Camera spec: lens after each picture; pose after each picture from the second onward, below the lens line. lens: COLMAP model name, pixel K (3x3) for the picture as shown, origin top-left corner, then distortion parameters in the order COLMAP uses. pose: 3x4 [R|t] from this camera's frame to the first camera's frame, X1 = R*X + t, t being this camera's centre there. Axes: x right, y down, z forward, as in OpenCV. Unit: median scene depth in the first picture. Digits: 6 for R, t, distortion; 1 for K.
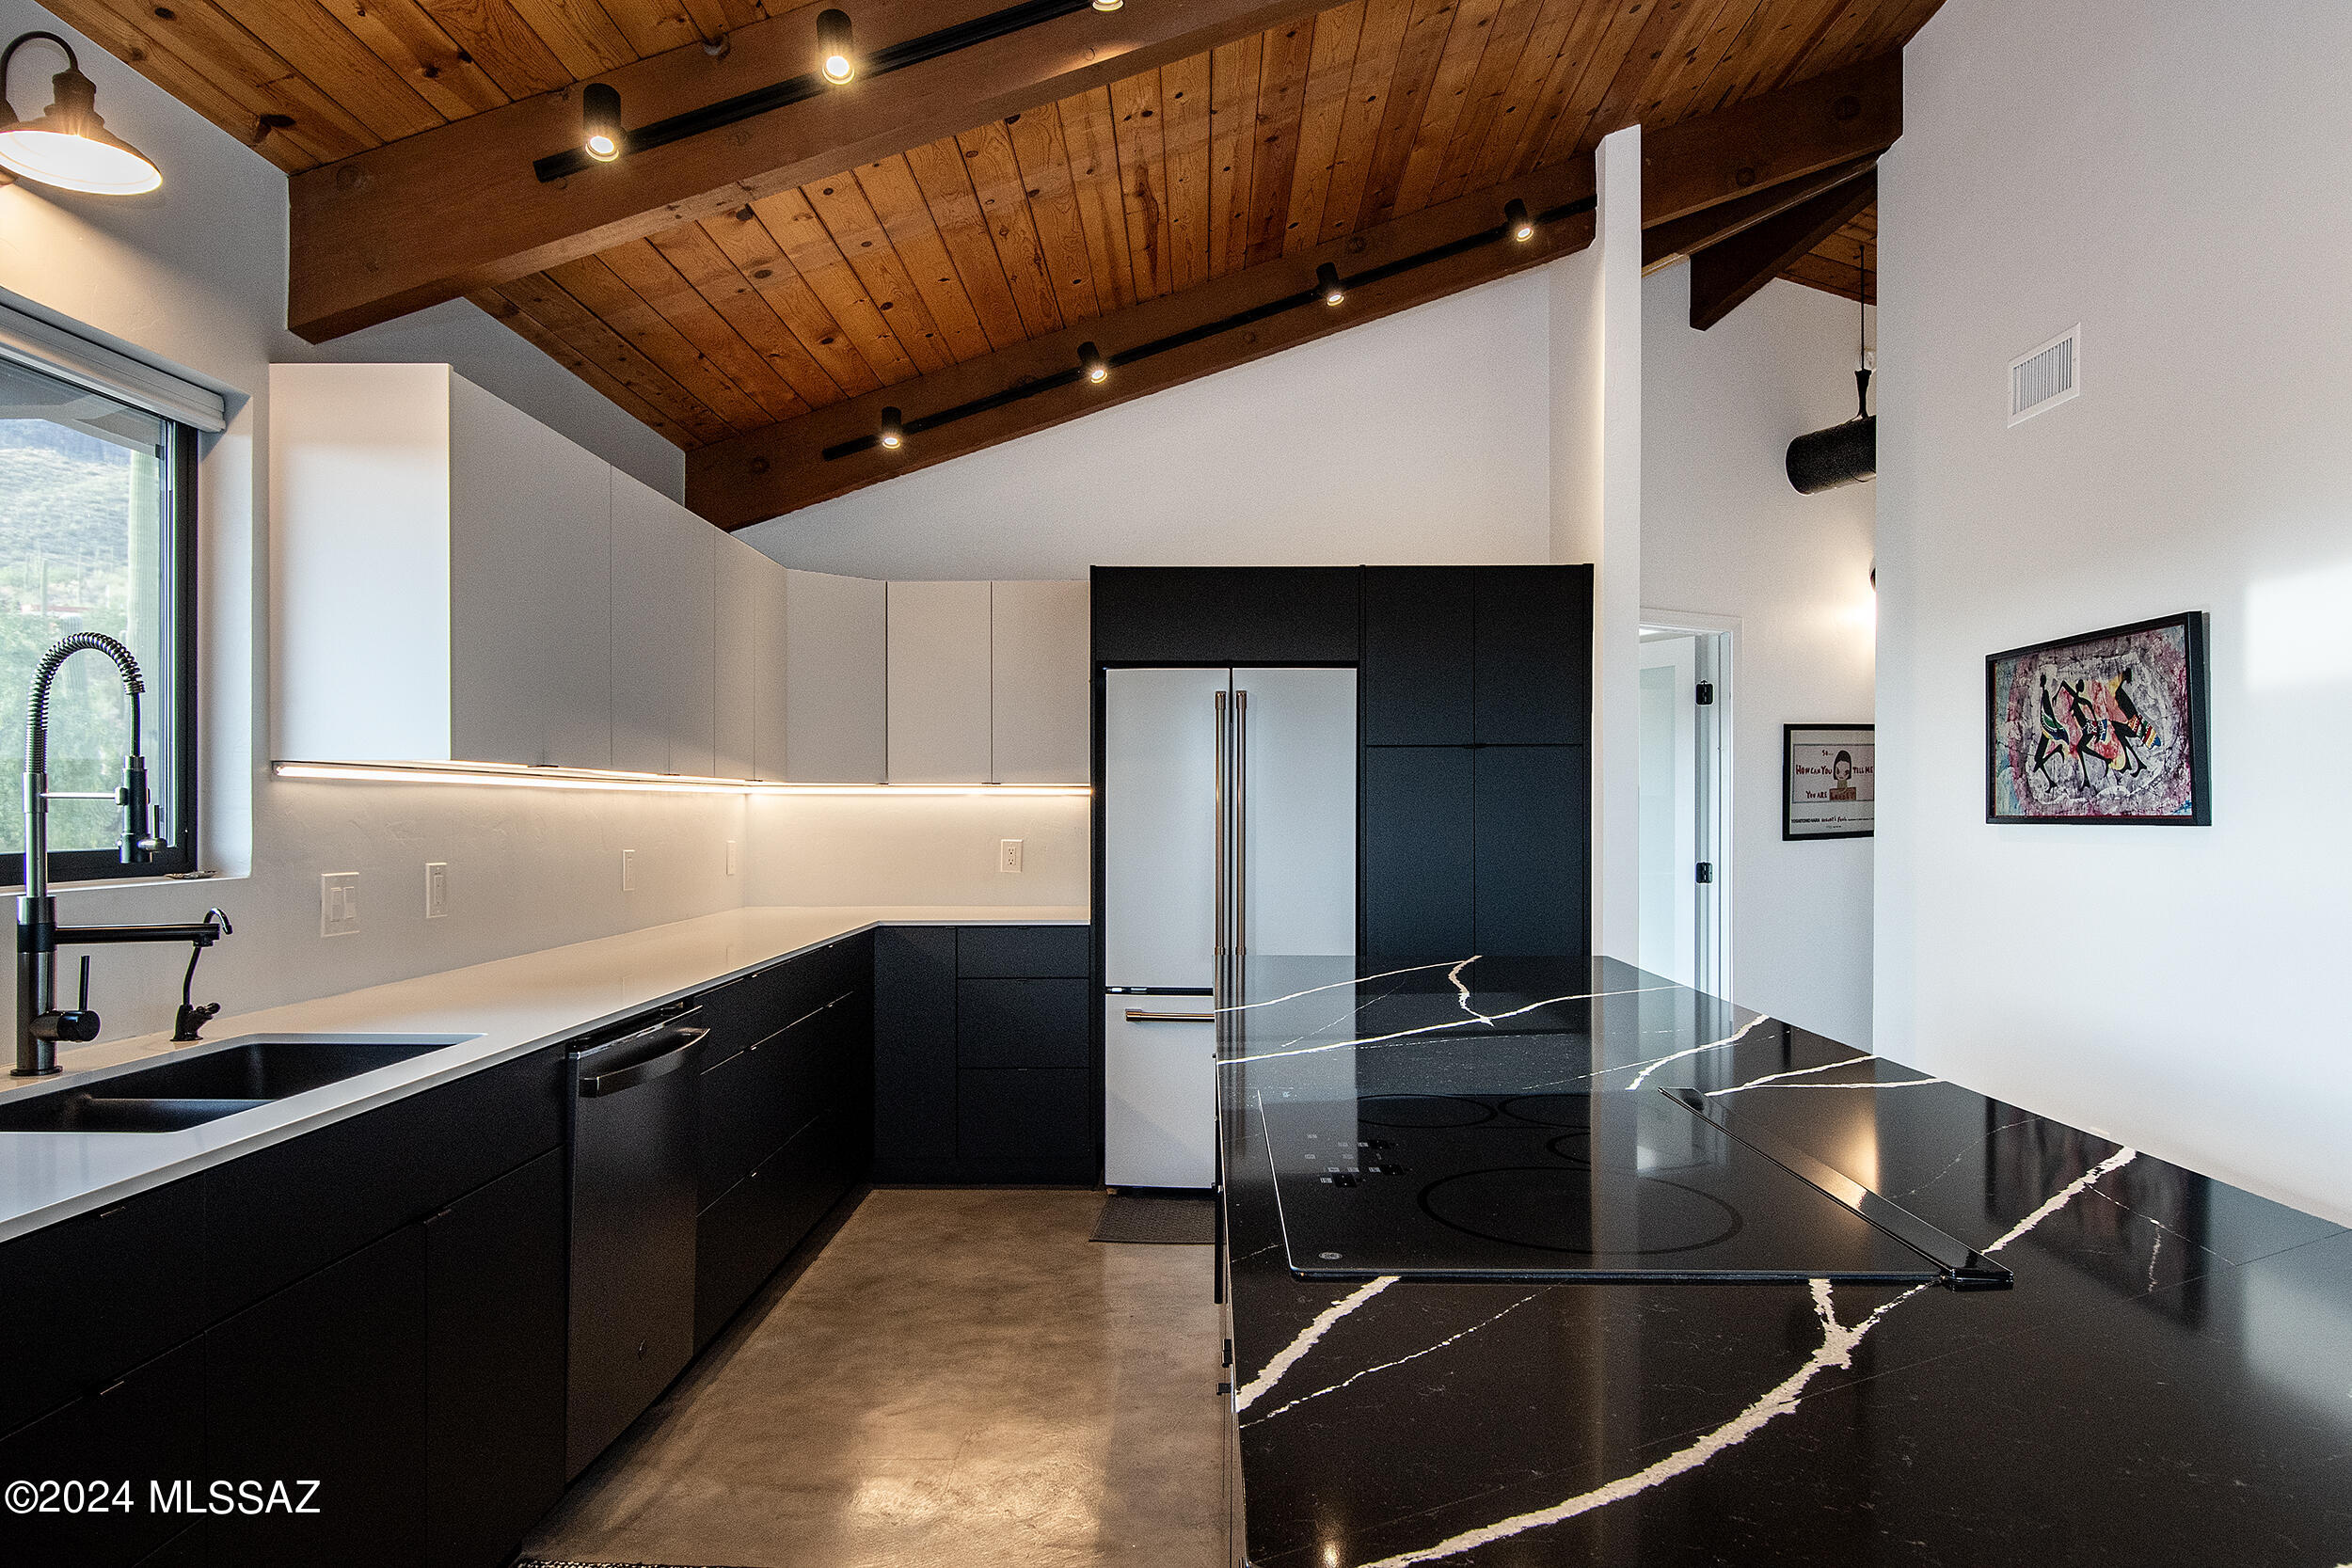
lens RADIAL K [[1423.6, 0, 1168.8], [0, 1423.6, 797.6], [0, 0, 1]] dist [0.028369, -0.035609]
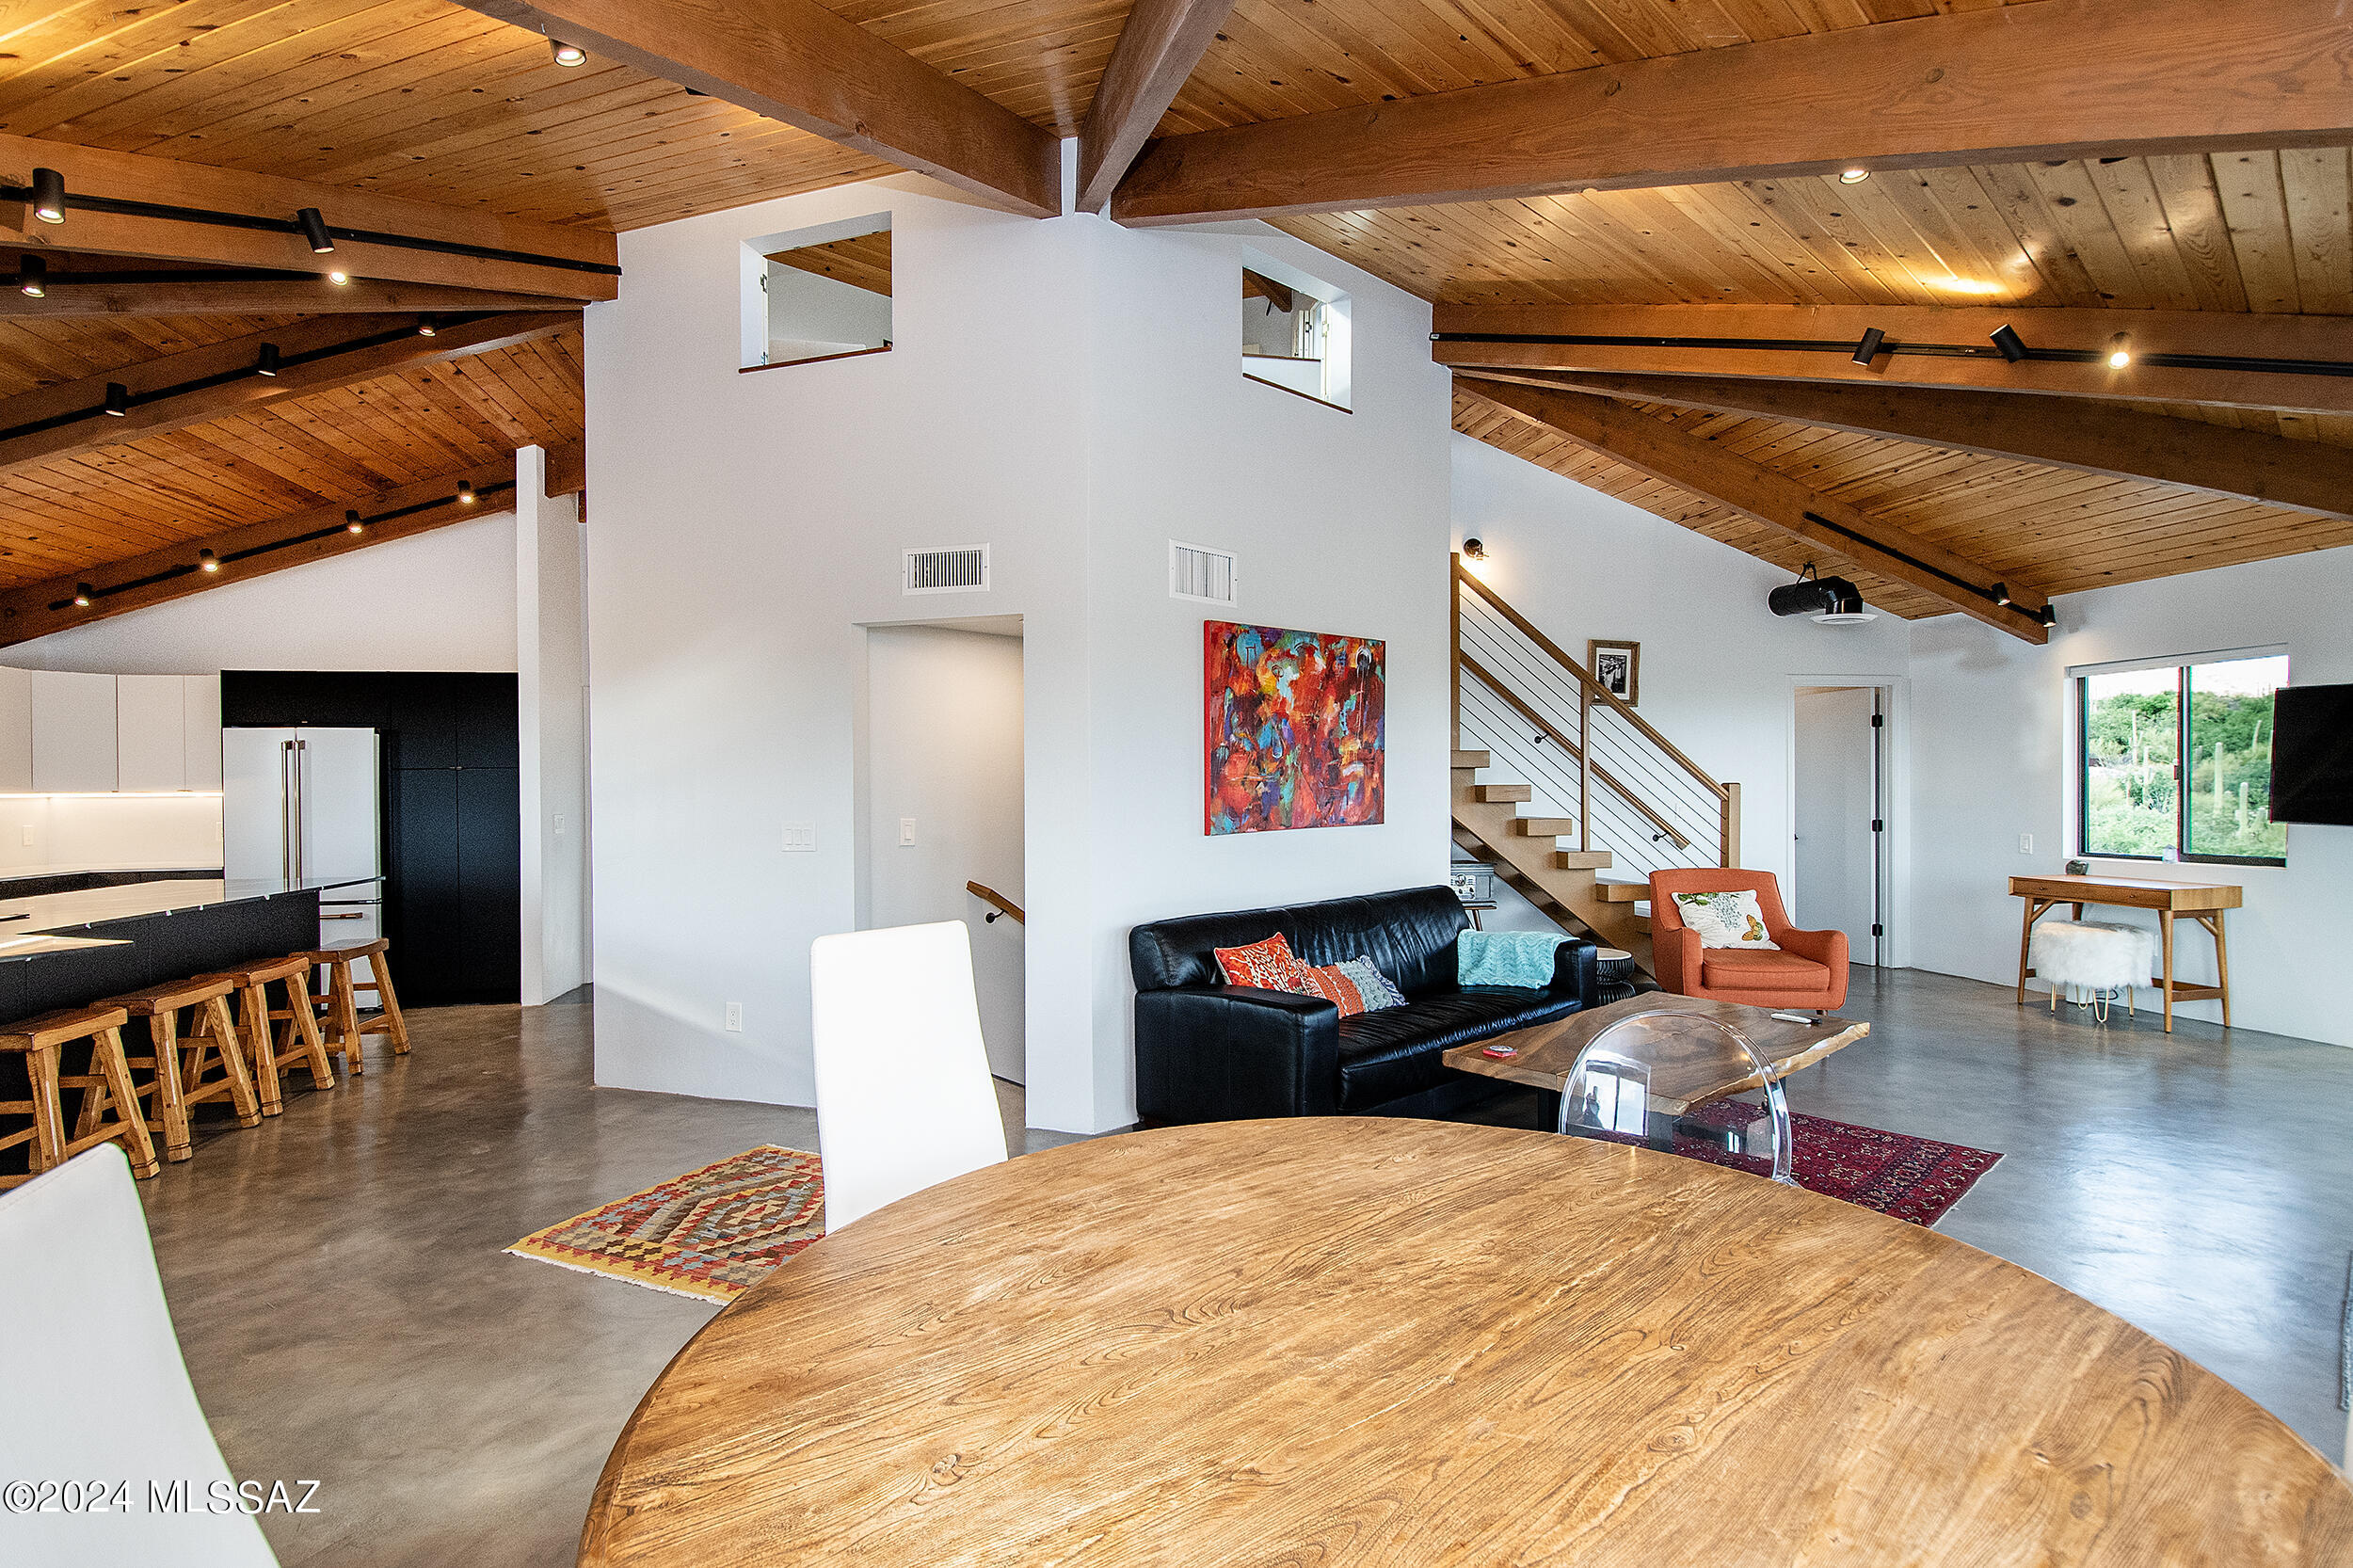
lens RADIAL K [[1184.0, 0, 1176.5], [0, 1184.0, 784.0], [0, 0, 1]] dist [0.004690, -0.000377]
pose [[0.974318, -0.007198, 0.225061, 0.802225], [0.006273, 0.999969, 0.004828, -0.017790], [-0.225089, -0.003292, 0.974333, -0.752838]]
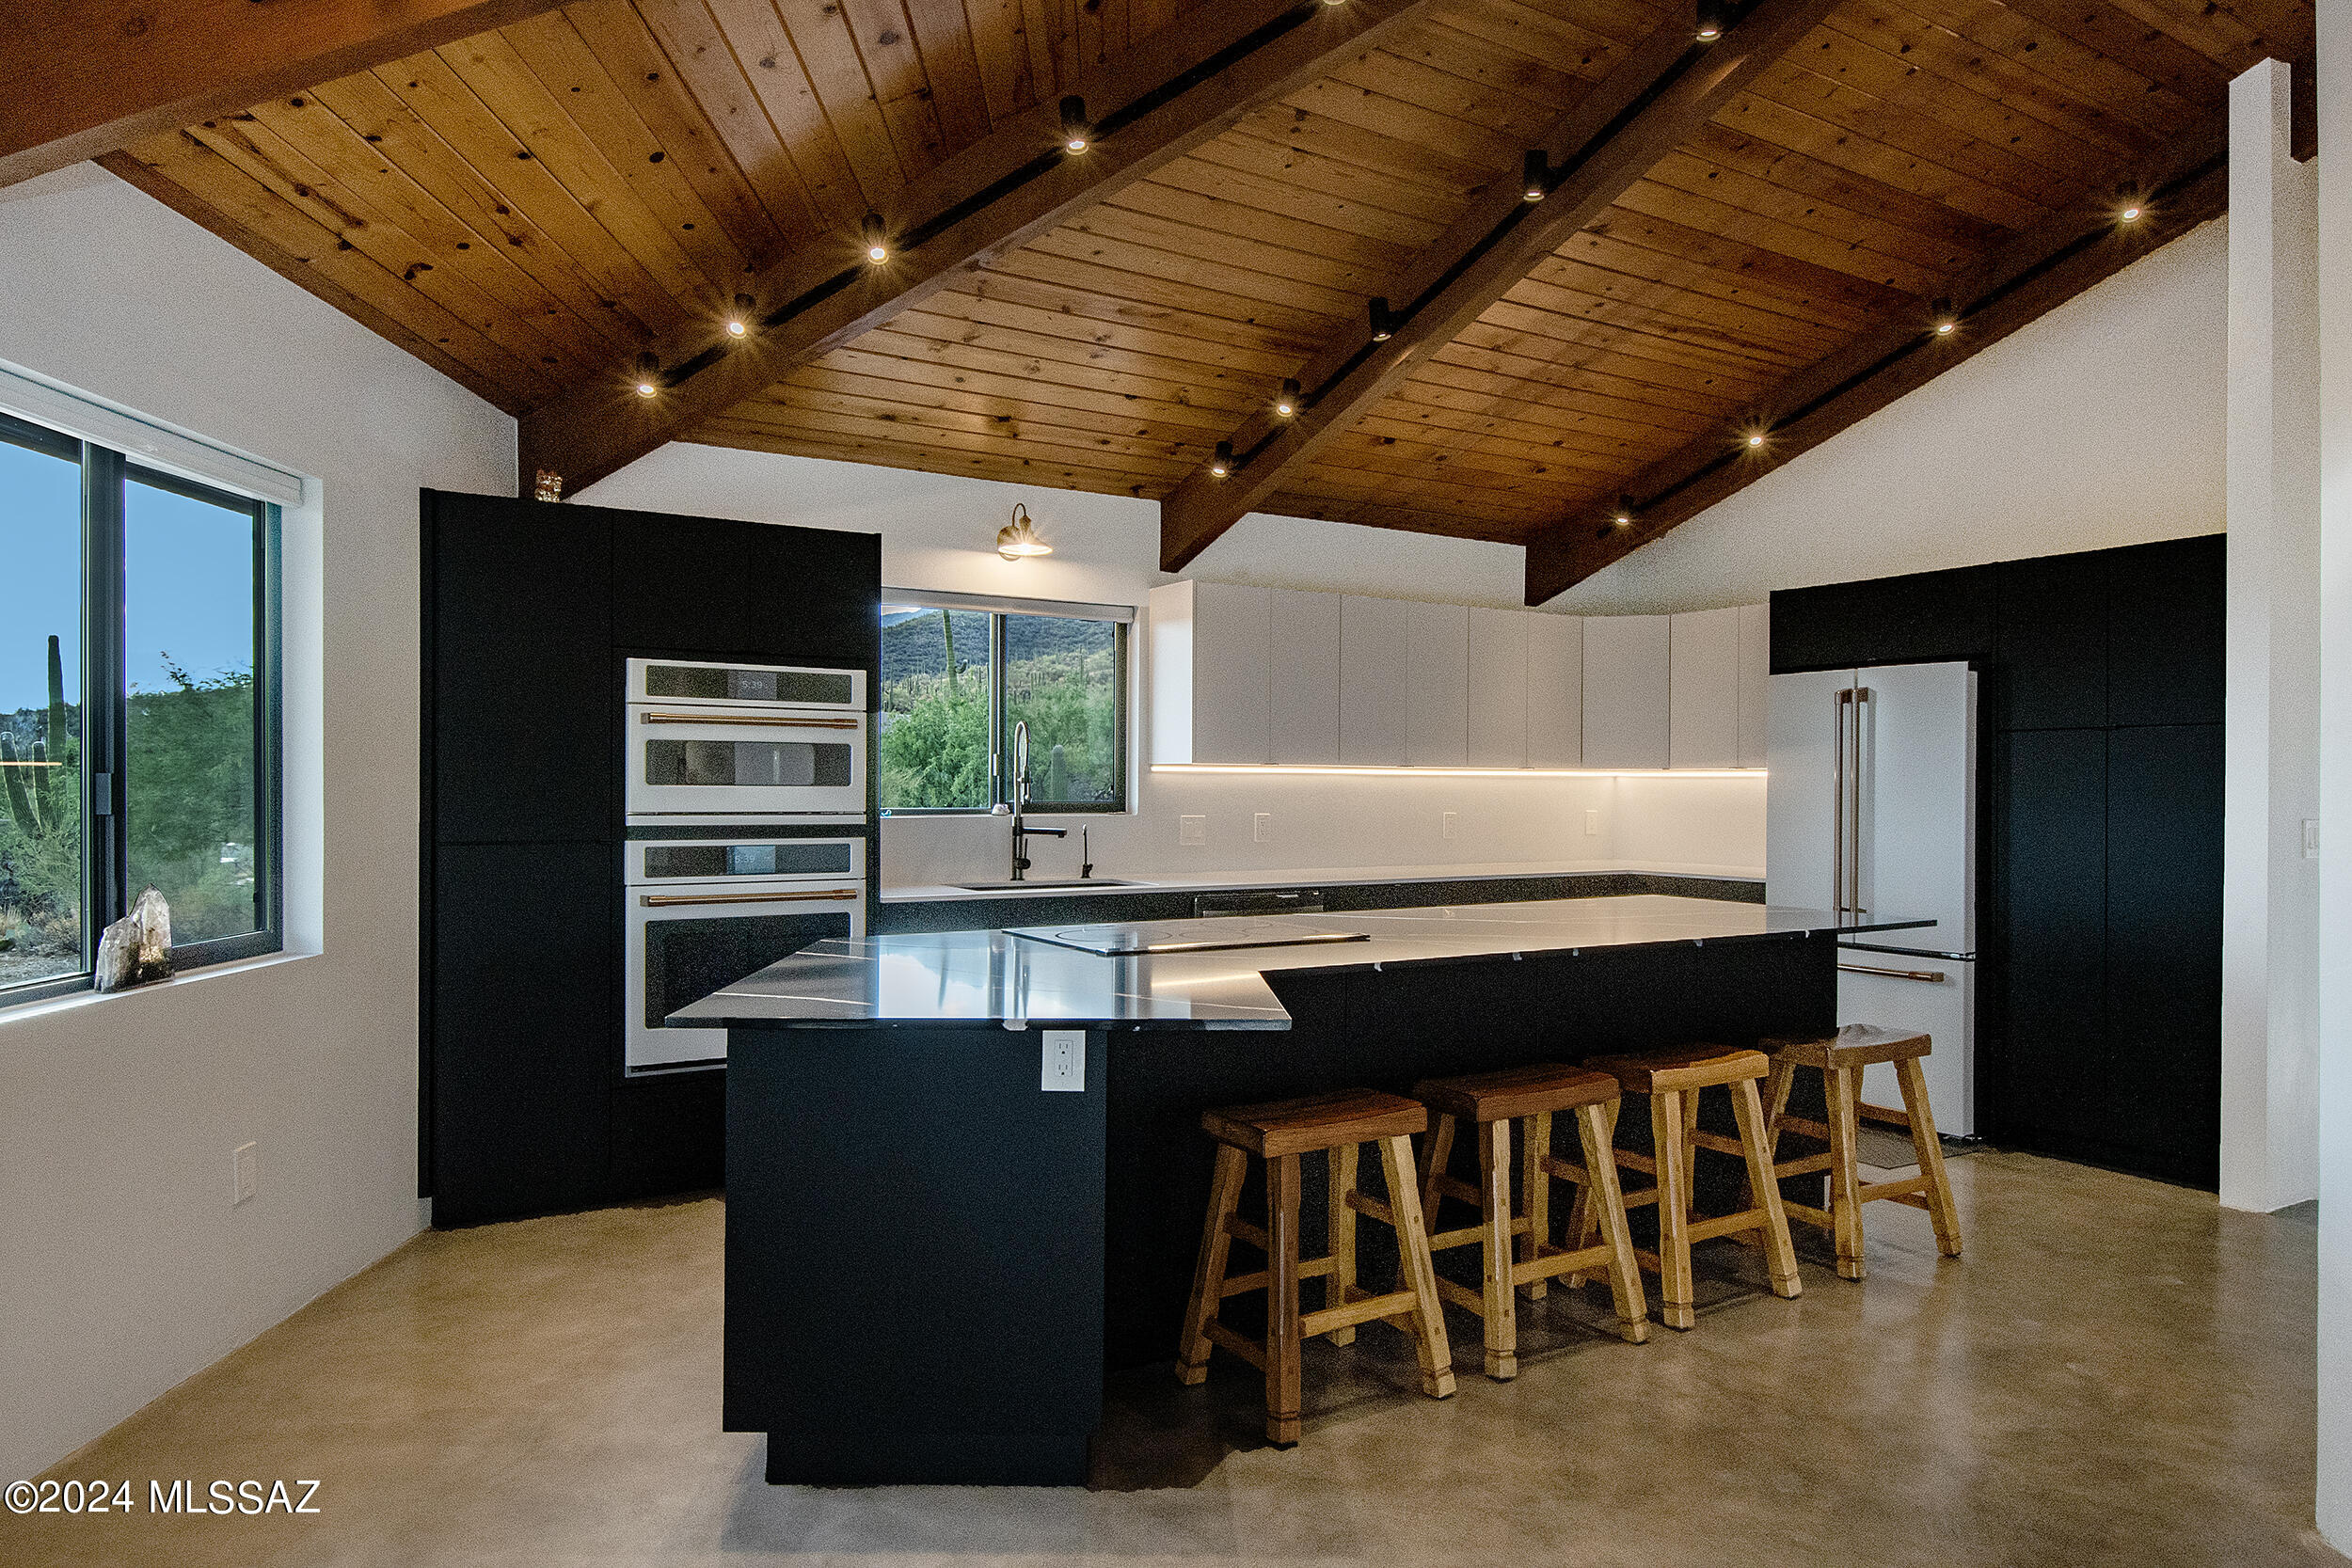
lens RADIAL K [[1423.6, 0, 1168.8], [0, 1423.6, 797.6], [0, 0, 1]] dist [0.028369, -0.035609]
pose [[0.546513, 0.007191, -0.837420, 0.713902], [0.003631, 0.999933, 0.010956, 0.000736], [0.837443, -0.009028, 0.546451, -0.117524]]
